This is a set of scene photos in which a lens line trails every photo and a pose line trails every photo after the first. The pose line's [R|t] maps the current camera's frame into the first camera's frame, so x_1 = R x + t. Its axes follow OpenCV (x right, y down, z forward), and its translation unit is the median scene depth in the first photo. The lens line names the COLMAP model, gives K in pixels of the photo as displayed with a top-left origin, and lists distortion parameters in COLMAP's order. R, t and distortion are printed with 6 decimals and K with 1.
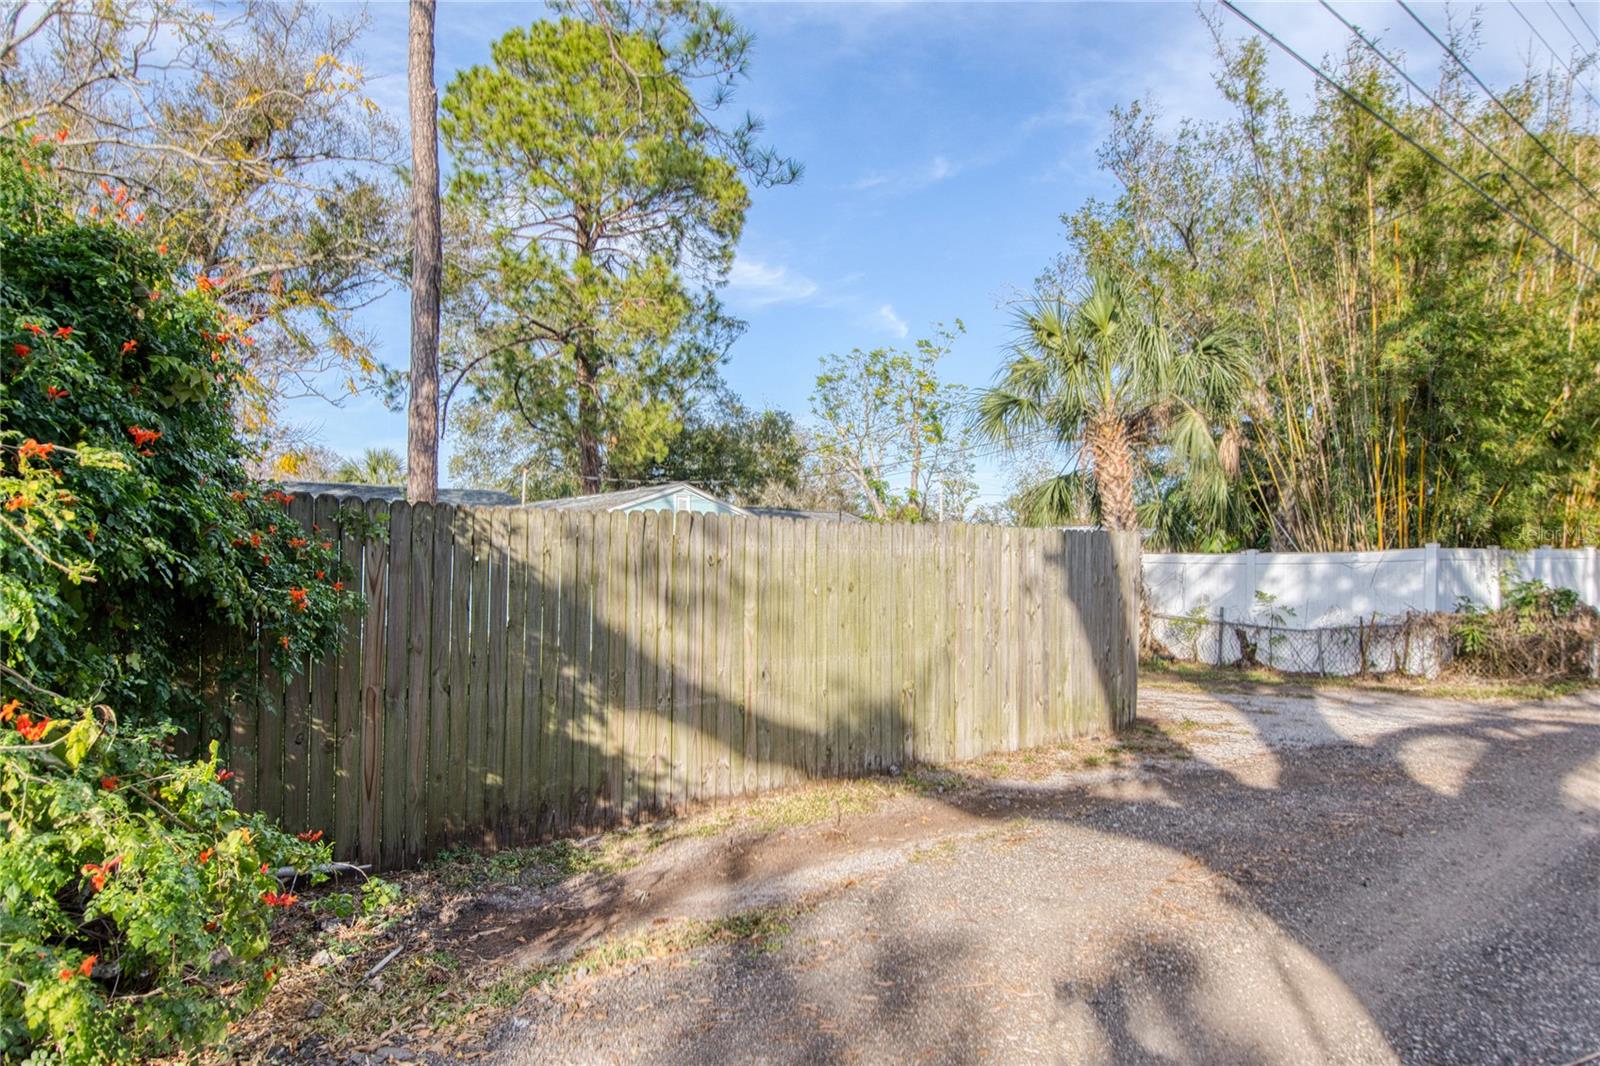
lens RADIAL K [[943.4, 0, 797.1], [0, 943.4, 583.7], [0, 0, 1]] dist [0.004212, 0.000524]
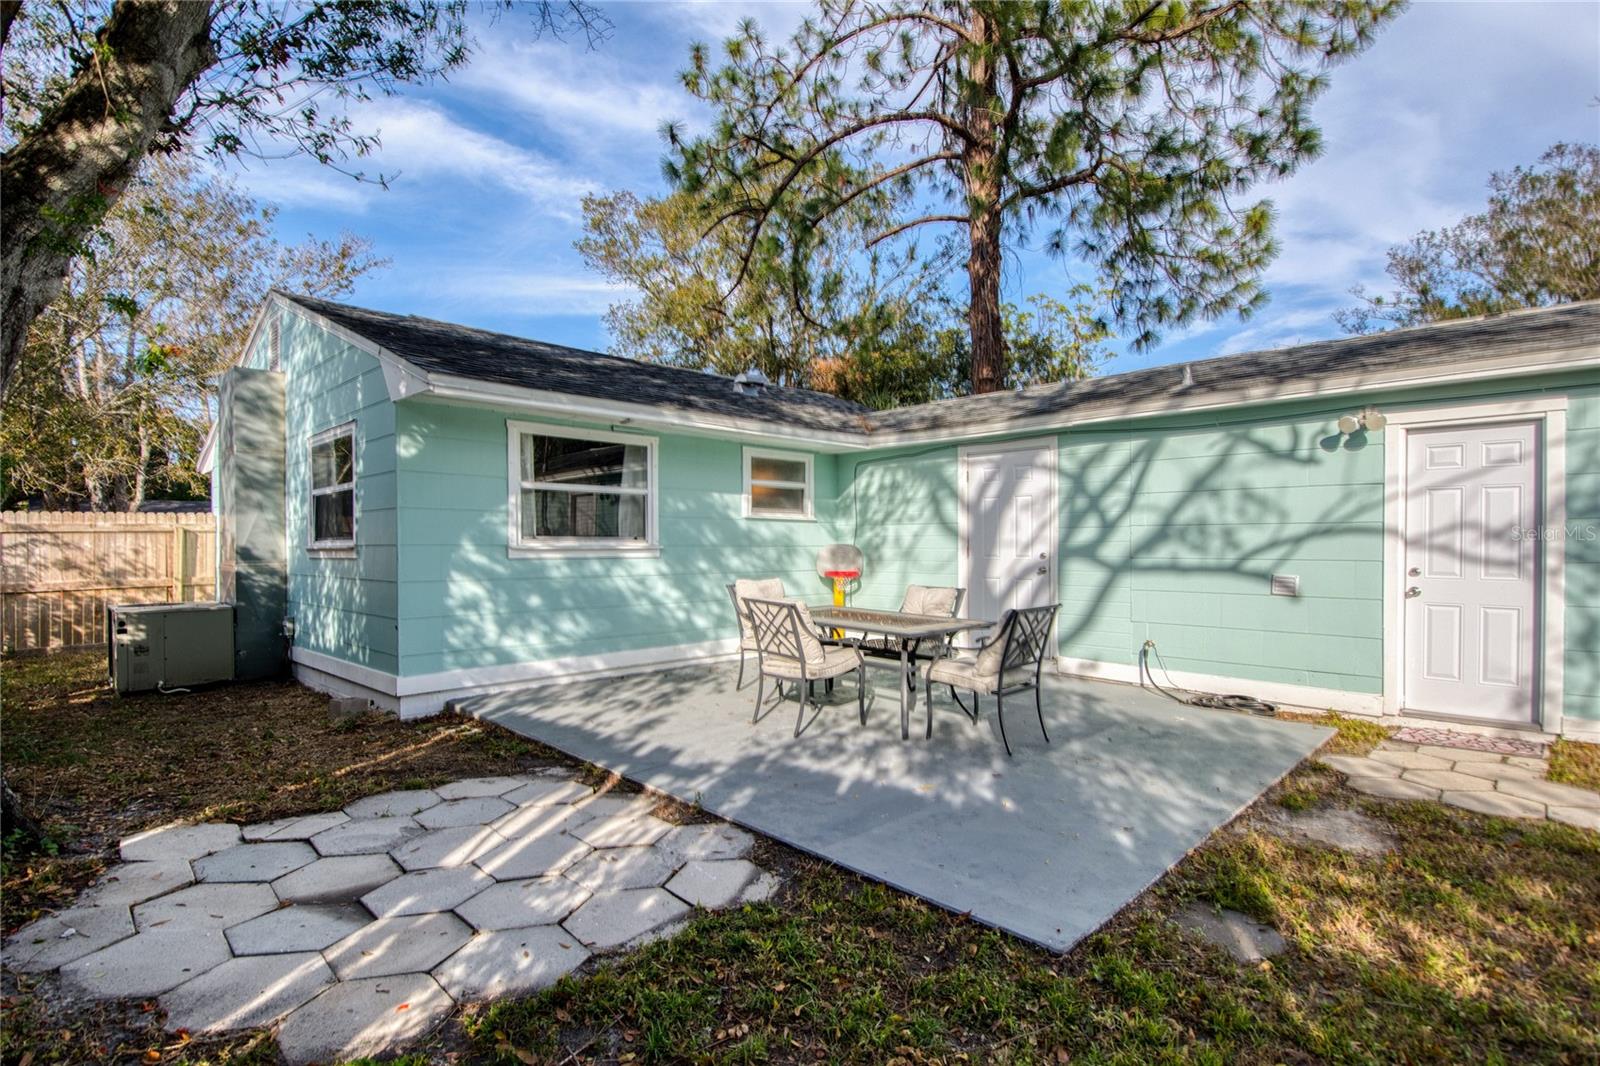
lens RADIAL K [[796.2, 0, 802.9], [0, 796.2, 544.5], [0, 0, 1]] dist [0.045674, -0.039156]
pose [[0.994275, -0.000020, 0.106853, -0.417912], [0.002364, 0.999759, -0.021804, 0.002636], [-0.106826, 0.021932, 0.994036, 0.573385]]
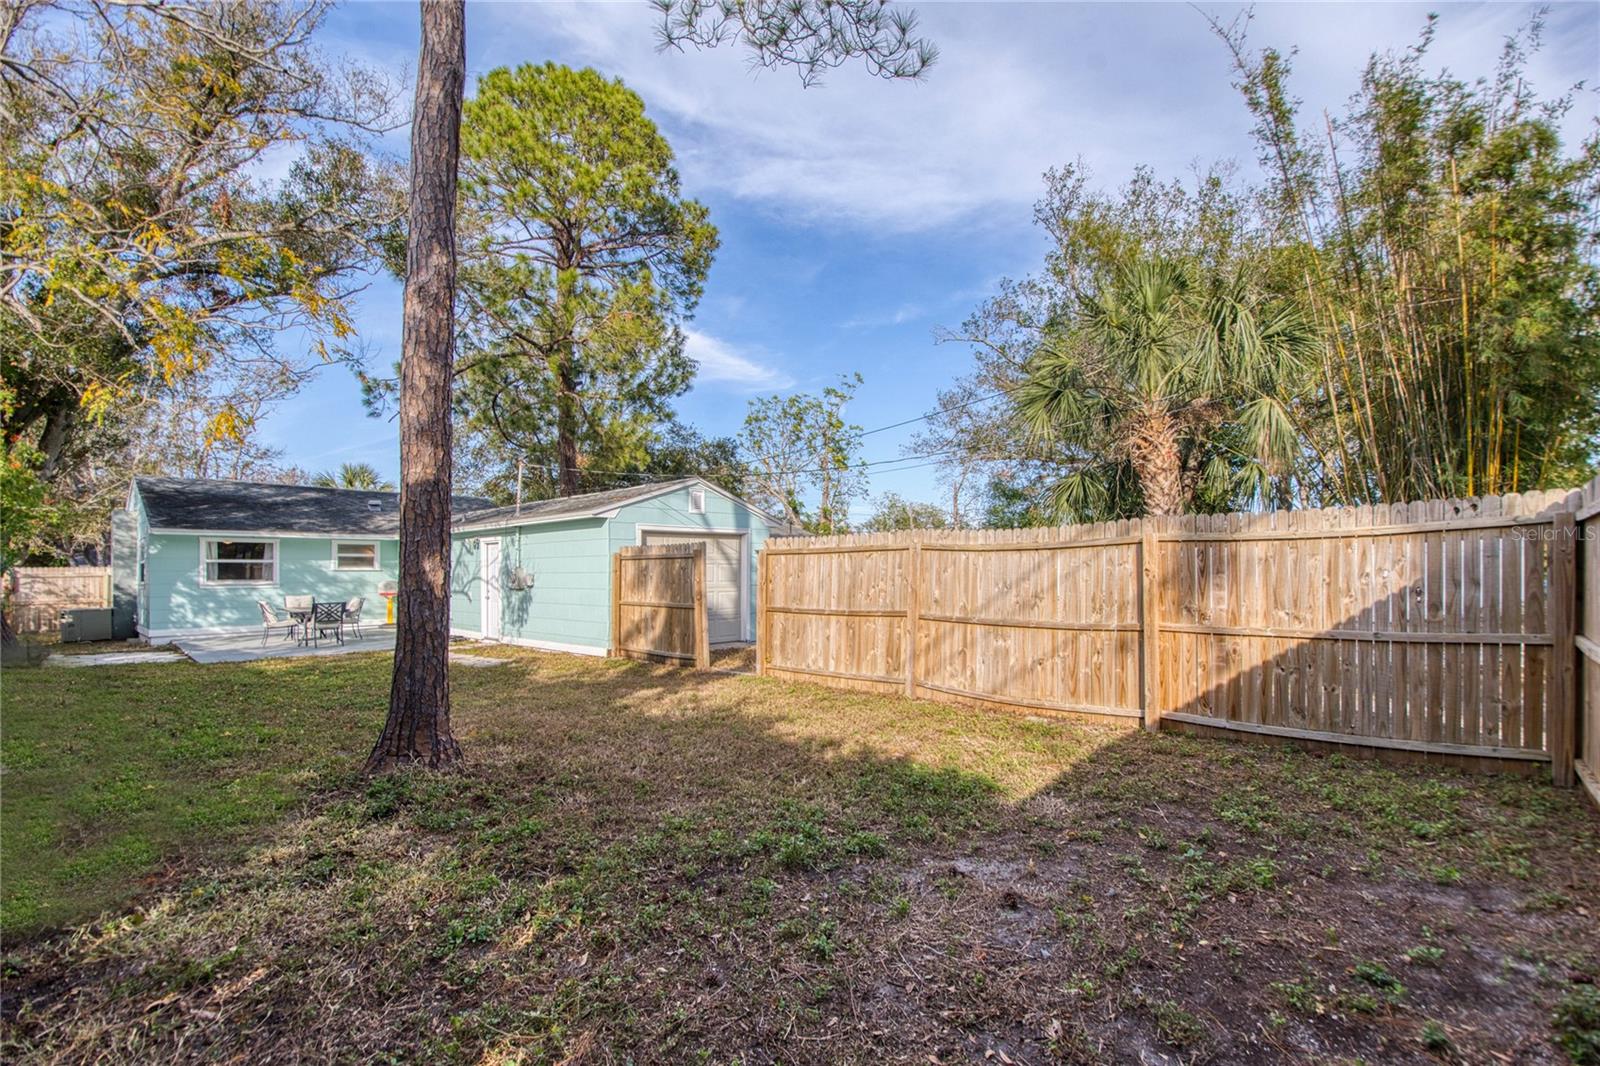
lens RADIAL K [[707.6, 0, 810.1], [0, 707.6, 561.1], [0, 0, 1]] dist [0.002516, -0.015378]
pose [[0.987841, -0.003628, 0.155428, -0.080582], [0.009227, 0.999334, -0.035314, 0.003475], [-0.155196, 0.036318, 0.987216, 0.183858]]
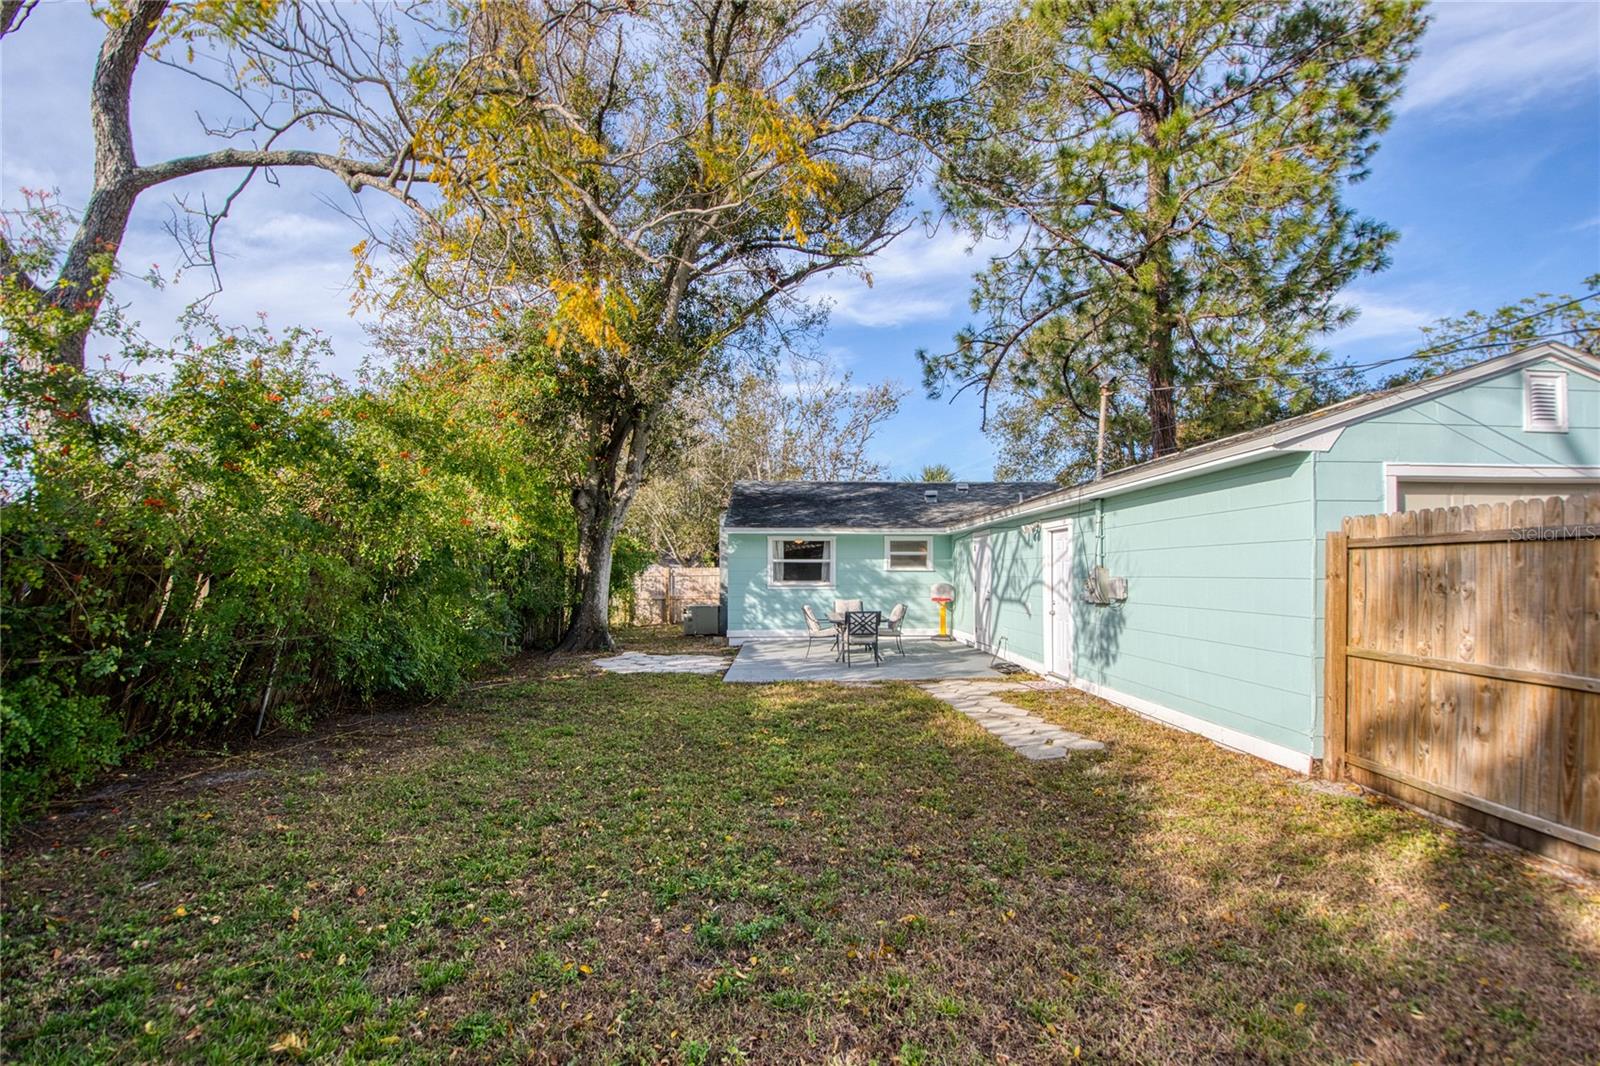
lens RADIAL K [[691.9, 0, 818.6], [0, 691.9, 567.6], [0, 0, 1]] dist [0.000364, -0.000348]
pose [[0.819259, -0.005145, -0.573400, -0.135899], [-0.011776, 0.999598, -0.025795, -0.002301], [0.573303, 0.027885, 0.818869, 0.399747]]
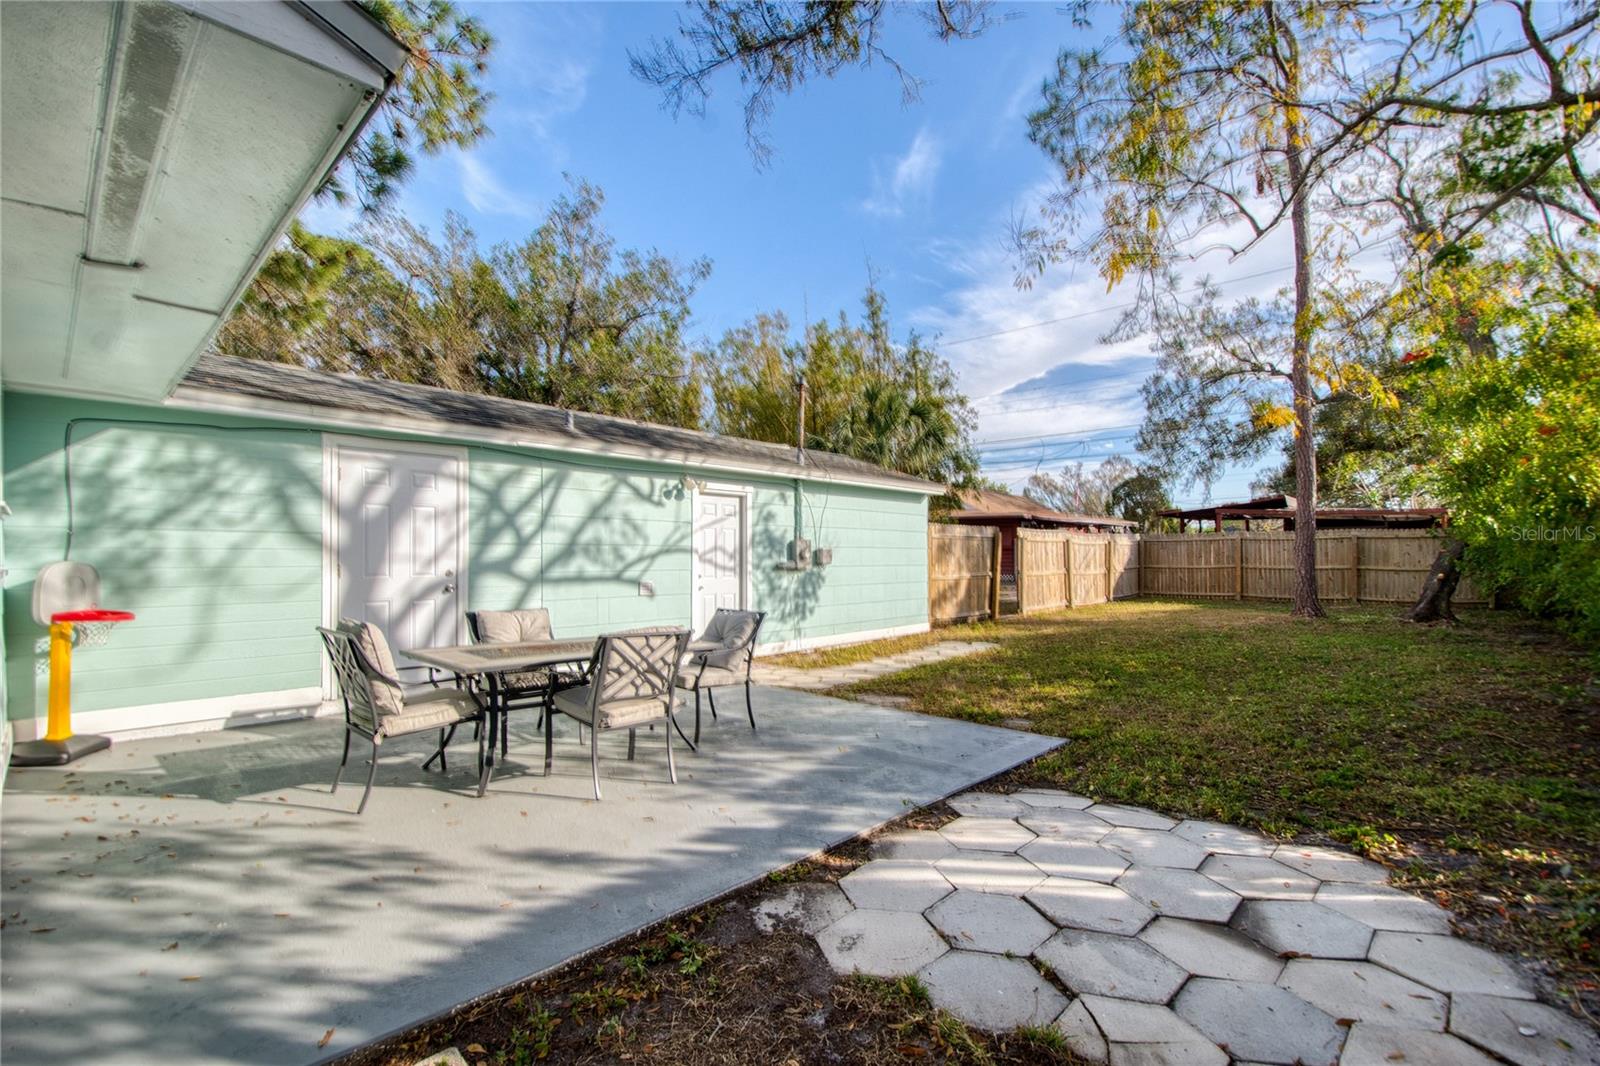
lens RADIAL K [[707.6, 0, 810.1], [0, 707.6, 561.1], [0, 0, 1]] dist [0.002516, -0.015378]
pose [[-0.162043, -0.006099, 0.986765, -0.550604], [0.020102, 0.999753, 0.009480, -0.002534], [-0.986579, 0.021372, -0.161880, 0.759677]]
